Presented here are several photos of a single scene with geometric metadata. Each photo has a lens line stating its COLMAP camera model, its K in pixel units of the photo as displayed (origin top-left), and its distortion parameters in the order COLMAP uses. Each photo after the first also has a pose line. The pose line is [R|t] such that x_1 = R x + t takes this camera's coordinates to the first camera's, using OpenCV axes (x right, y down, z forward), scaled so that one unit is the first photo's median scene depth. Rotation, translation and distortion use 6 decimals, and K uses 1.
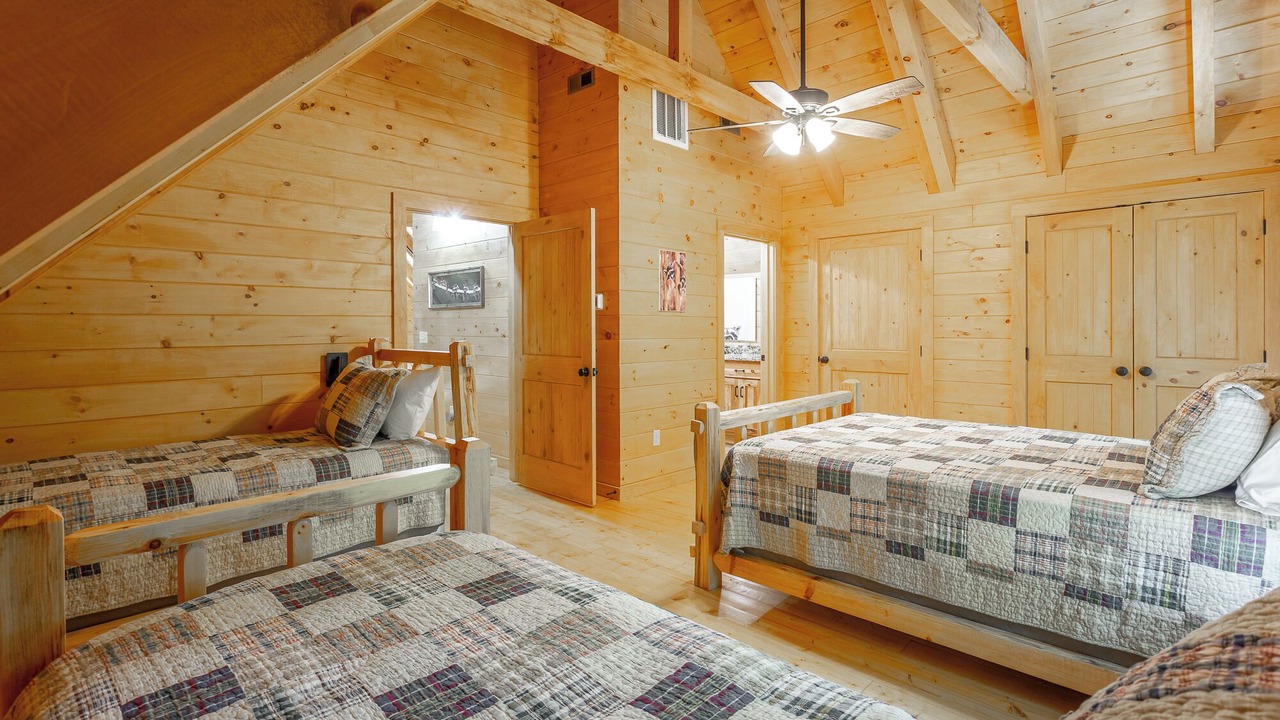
lens RADIAL K [[612.2, 0, 640.7], [0, 612.2, 318.2], [0, 0, 1]] dist [-0.003172, -0.000312]
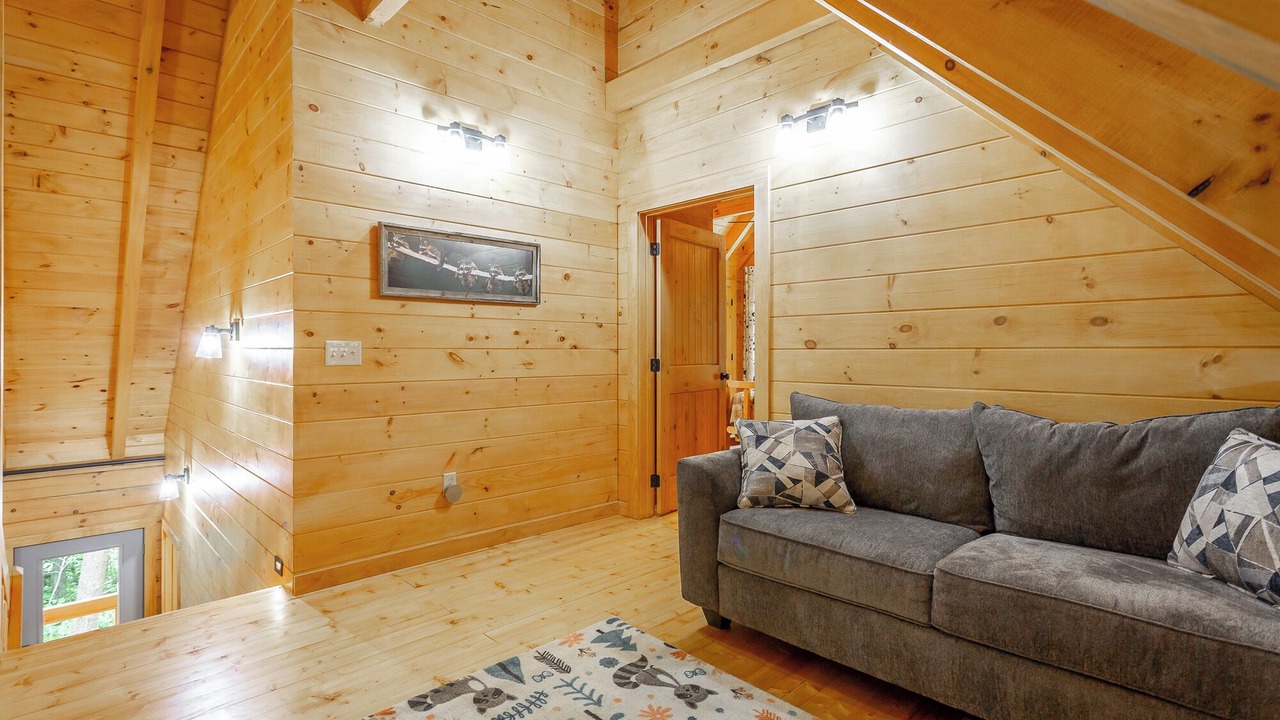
lens RADIAL K [[602.5, 0, 638.6], [0, 602.5, 345.0], [0, 0, 1]] dist [-0.002078, 0.000187]
pose [[0.025707, 0.007996, 0.999638, -0.914434], [-0.009553, 0.999924, -0.007753, 0.030060], [-0.999624, -0.009350, 0.025781, 0.860910]]
